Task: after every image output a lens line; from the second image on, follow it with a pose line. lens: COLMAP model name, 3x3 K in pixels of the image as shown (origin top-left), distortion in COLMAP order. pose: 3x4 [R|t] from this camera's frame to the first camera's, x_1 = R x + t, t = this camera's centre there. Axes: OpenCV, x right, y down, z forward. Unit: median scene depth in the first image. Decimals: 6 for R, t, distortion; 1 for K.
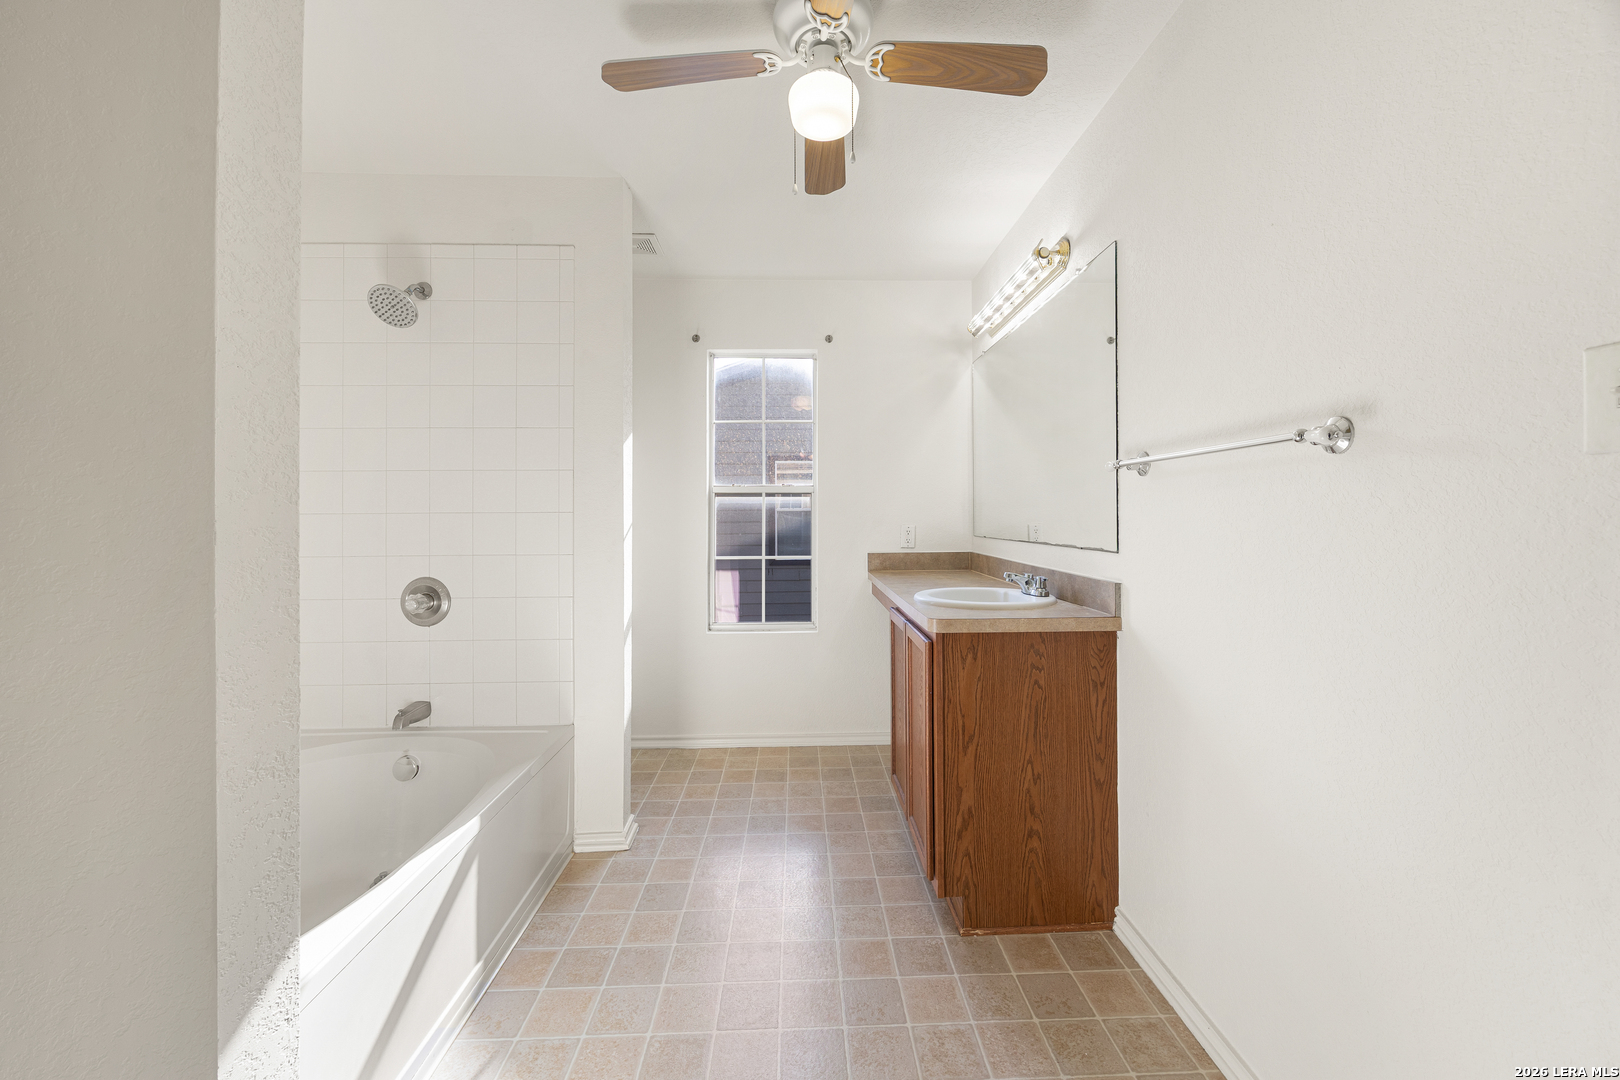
lens RADIAL K [[629.6, 0, 814.0], [0, 629.6, 542.1], [0, 0, 1]] dist [0.001994, 0.000160]
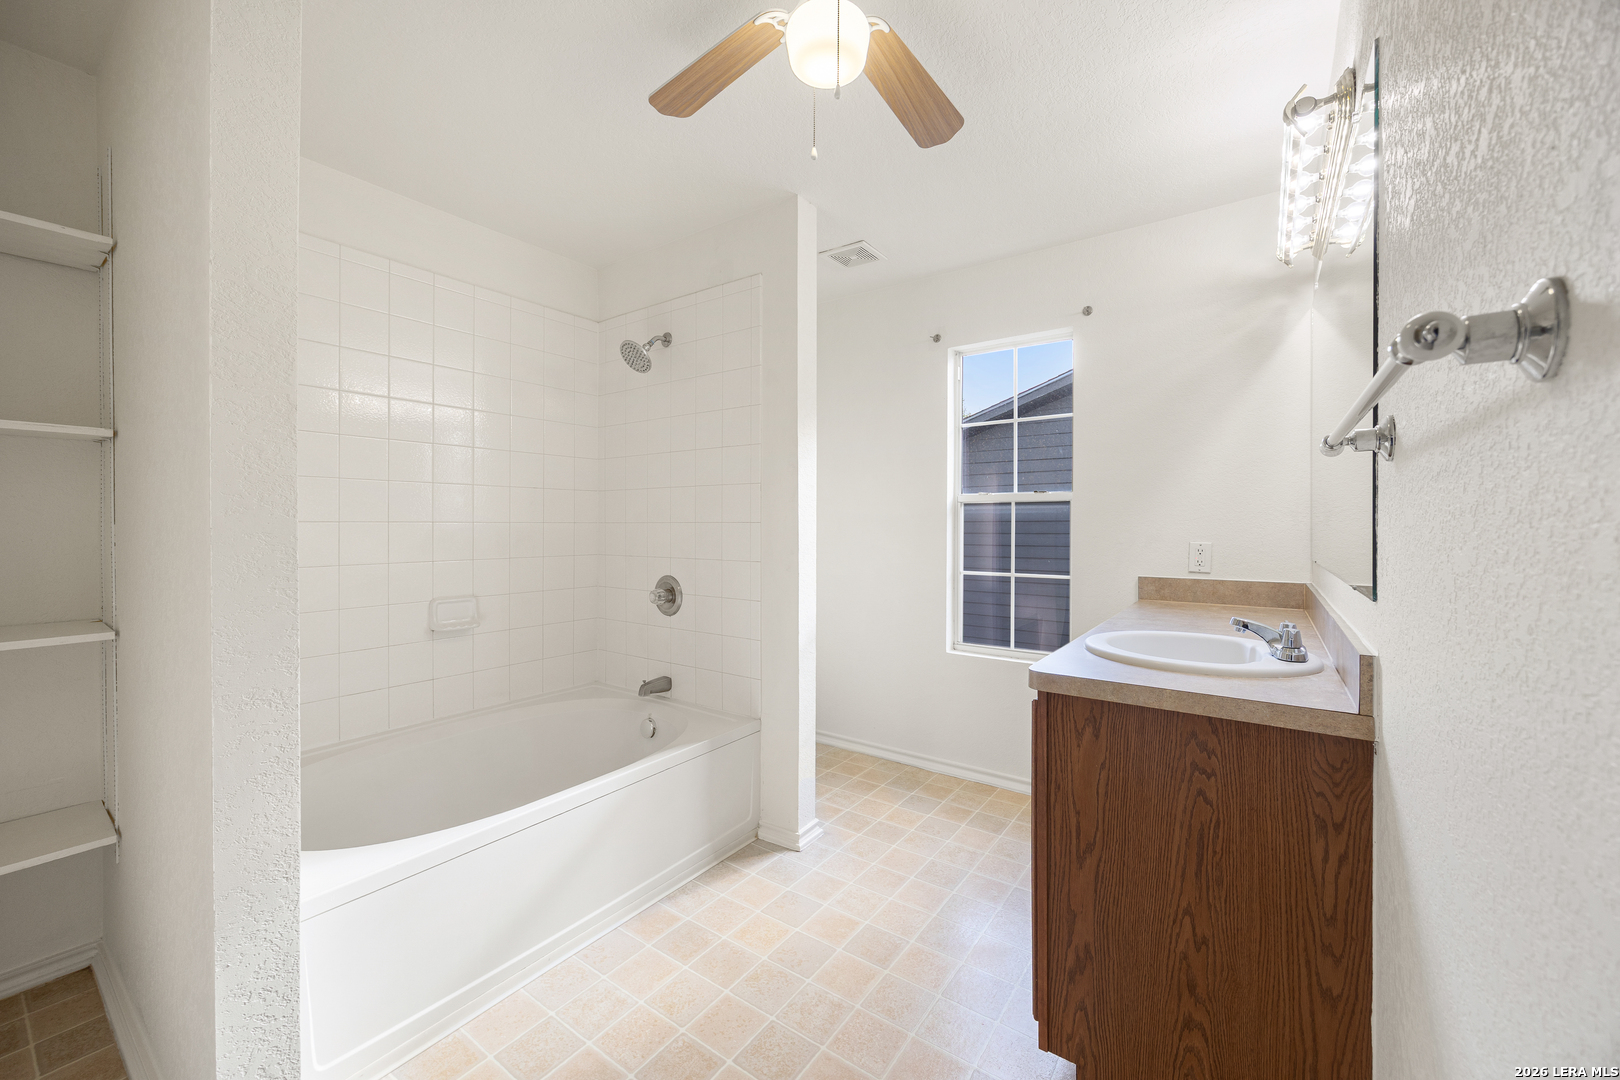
lens RADIAL K [[621.1, 0, 801.8], [0, 621.1, 552.6], [0, 0, 1]] dist [-0.000846, 0.000108]
pose [[0.797431, 0.034049, -0.602448, 0.365332], [-0.033148, 0.999371, 0.012606, -0.013808], [0.602498, 0.009918, 0.798058, 0.229572]]
